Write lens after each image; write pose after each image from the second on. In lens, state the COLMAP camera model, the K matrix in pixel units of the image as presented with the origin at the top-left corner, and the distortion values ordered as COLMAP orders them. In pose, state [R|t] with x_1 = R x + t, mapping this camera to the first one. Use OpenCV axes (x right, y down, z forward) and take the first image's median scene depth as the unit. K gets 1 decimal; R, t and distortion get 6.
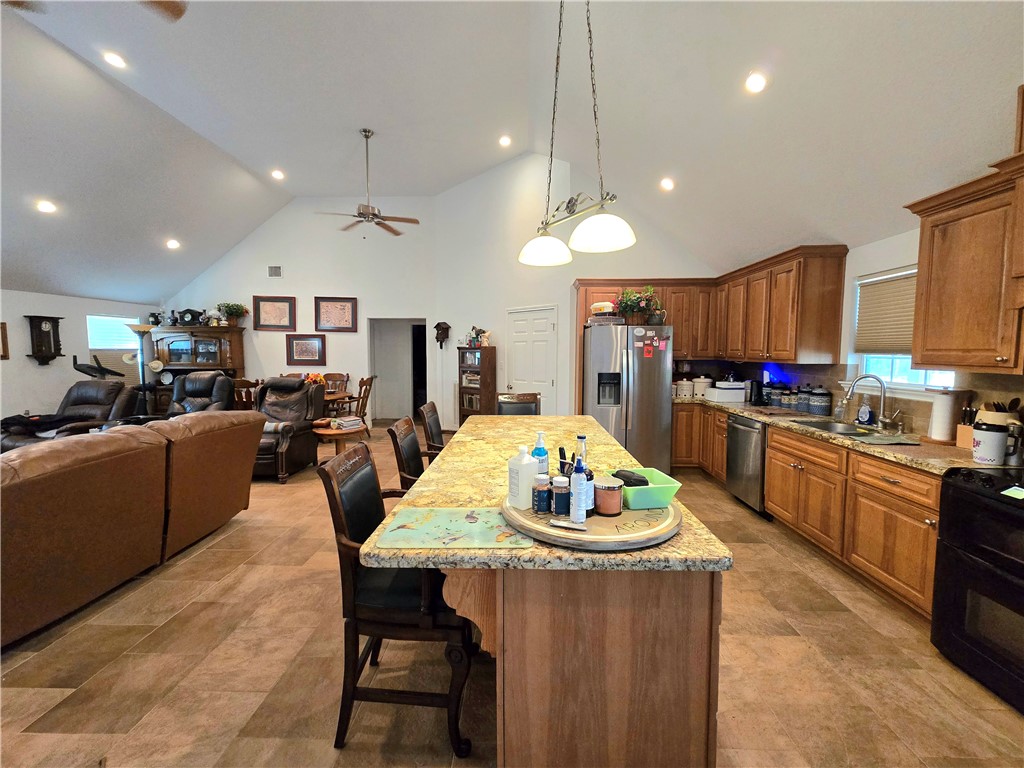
lens RADIAL K [[430.9, 0, 519.2], [0, 430.9, 381.4], [0, 0, 1]] dist [0.007377, 0.000392]
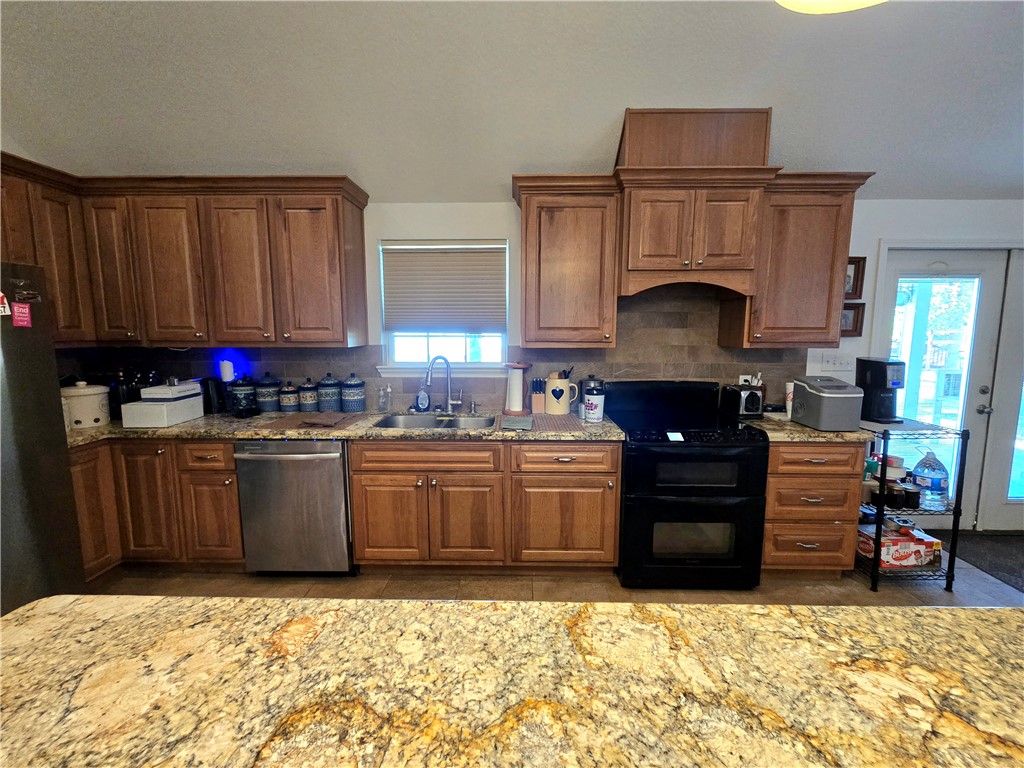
lens RADIAL K [[430.9, 0, 519.2], [0, 430.9, 381.4], [0, 0, 1]] dist [0.007377, 0.000392]
pose [[0.005725, -0.123335, 0.992349, -0.081078], [0.070078, 0.989975, 0.122635, -0.060330], [-0.997525, 0.068840, 0.014310, 0.817561]]
